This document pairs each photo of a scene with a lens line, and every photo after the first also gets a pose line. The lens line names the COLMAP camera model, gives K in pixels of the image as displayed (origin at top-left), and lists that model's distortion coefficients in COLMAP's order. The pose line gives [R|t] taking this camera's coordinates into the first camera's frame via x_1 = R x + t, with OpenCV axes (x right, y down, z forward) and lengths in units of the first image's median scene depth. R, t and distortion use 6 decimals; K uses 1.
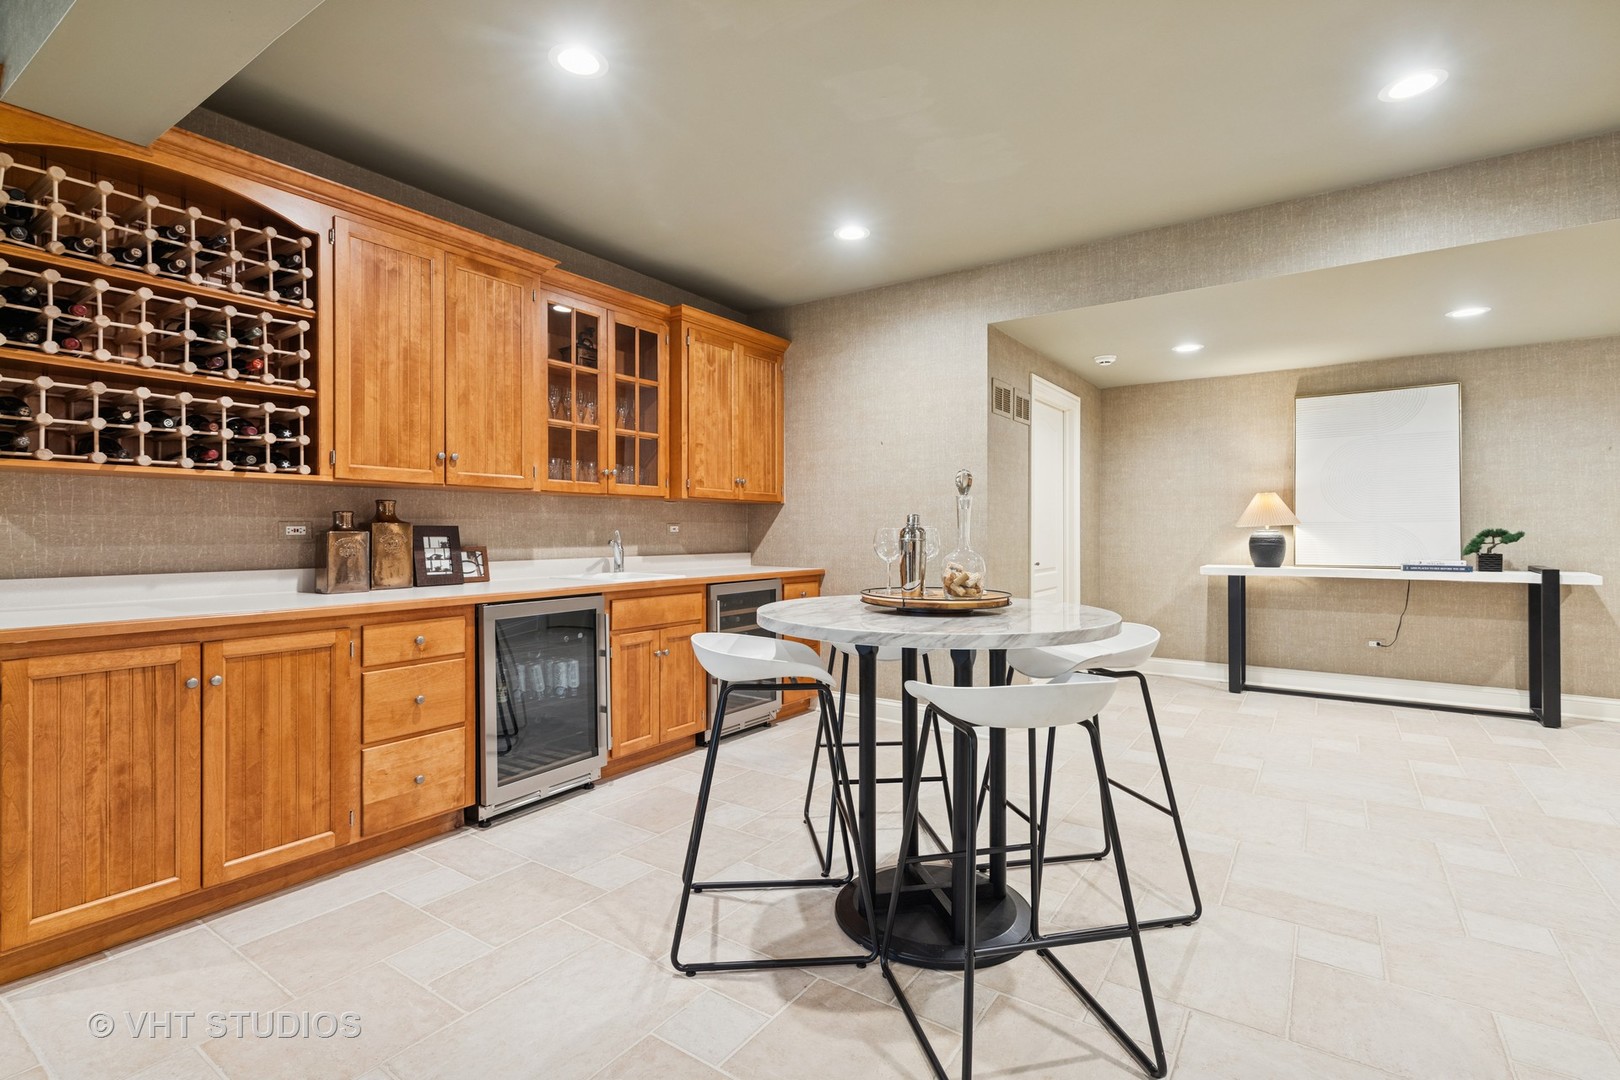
lens RADIAL K [[764.4, 0, 811.7], [0, 764.4, 527.0], [0, 0, 1]] dist [0.001698, 0.000163]
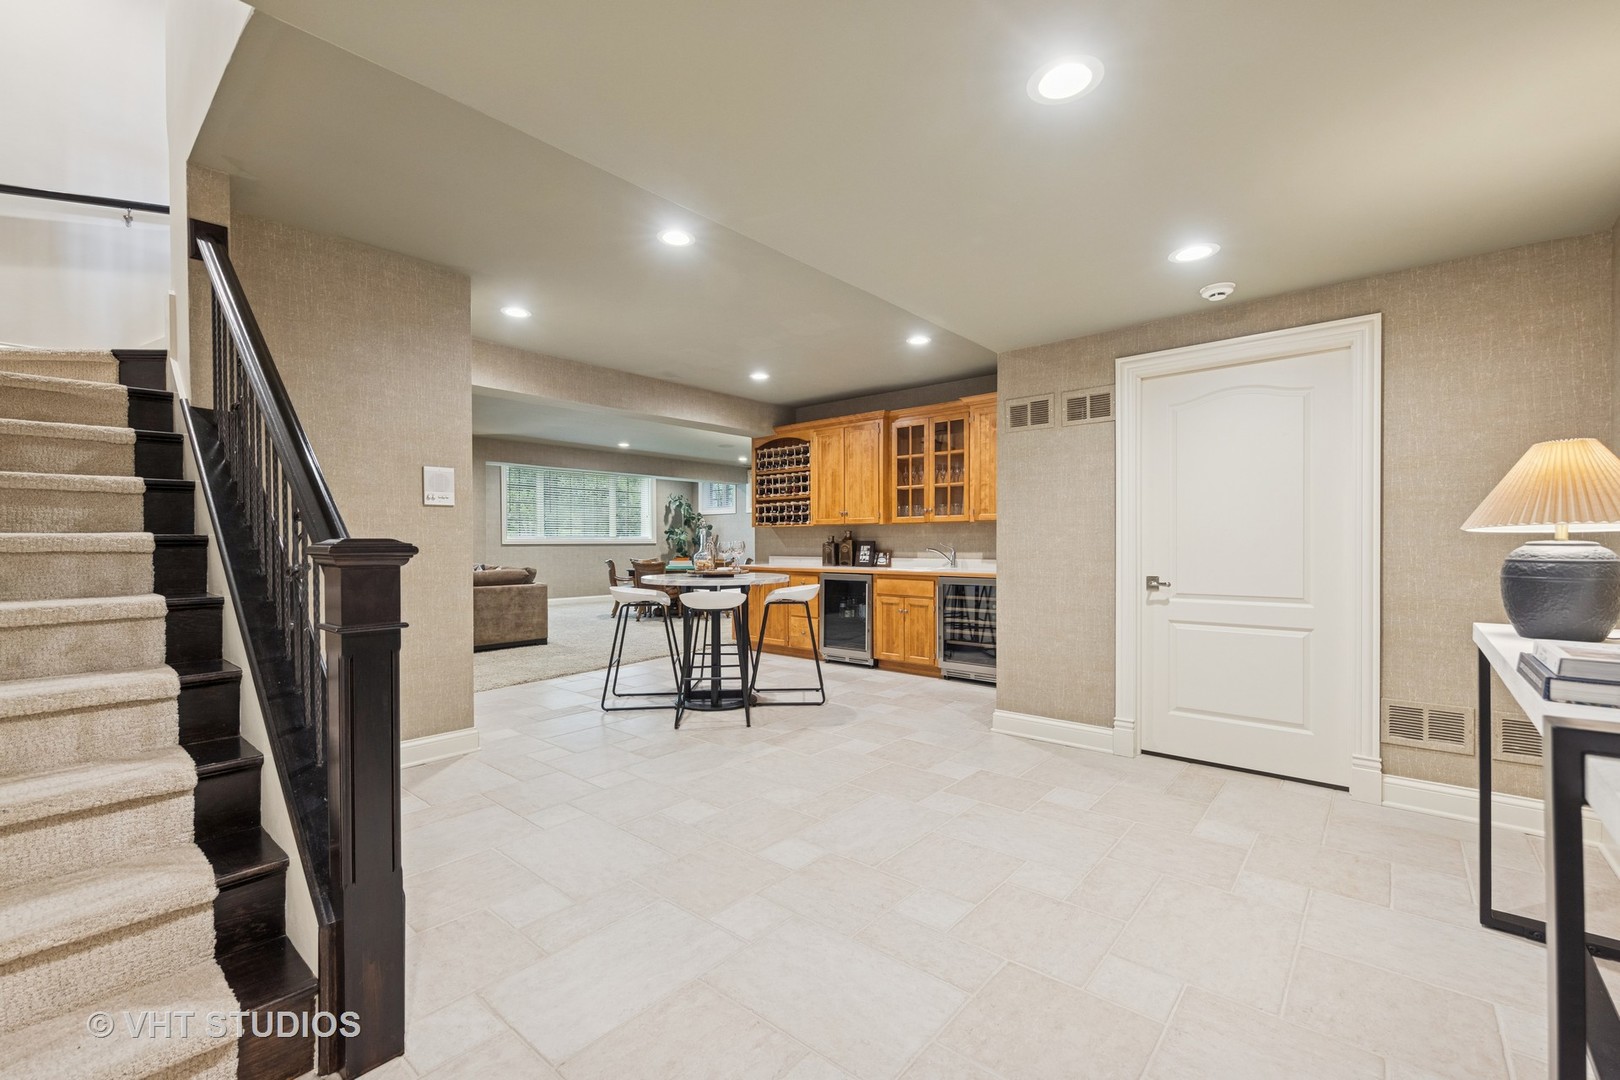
lens RADIAL K [[680.8, 0, 811.9], [0, 680.8, 547.4], [0, 0, 1]] dist [0.000108, 0.000002]
pose [[-0.120263, 0.006974, -0.992718, 1.494460], [0.007059, 0.999956, 0.006170, 0.003918], [0.992717, -0.006266, -0.120307, 1.031981]]
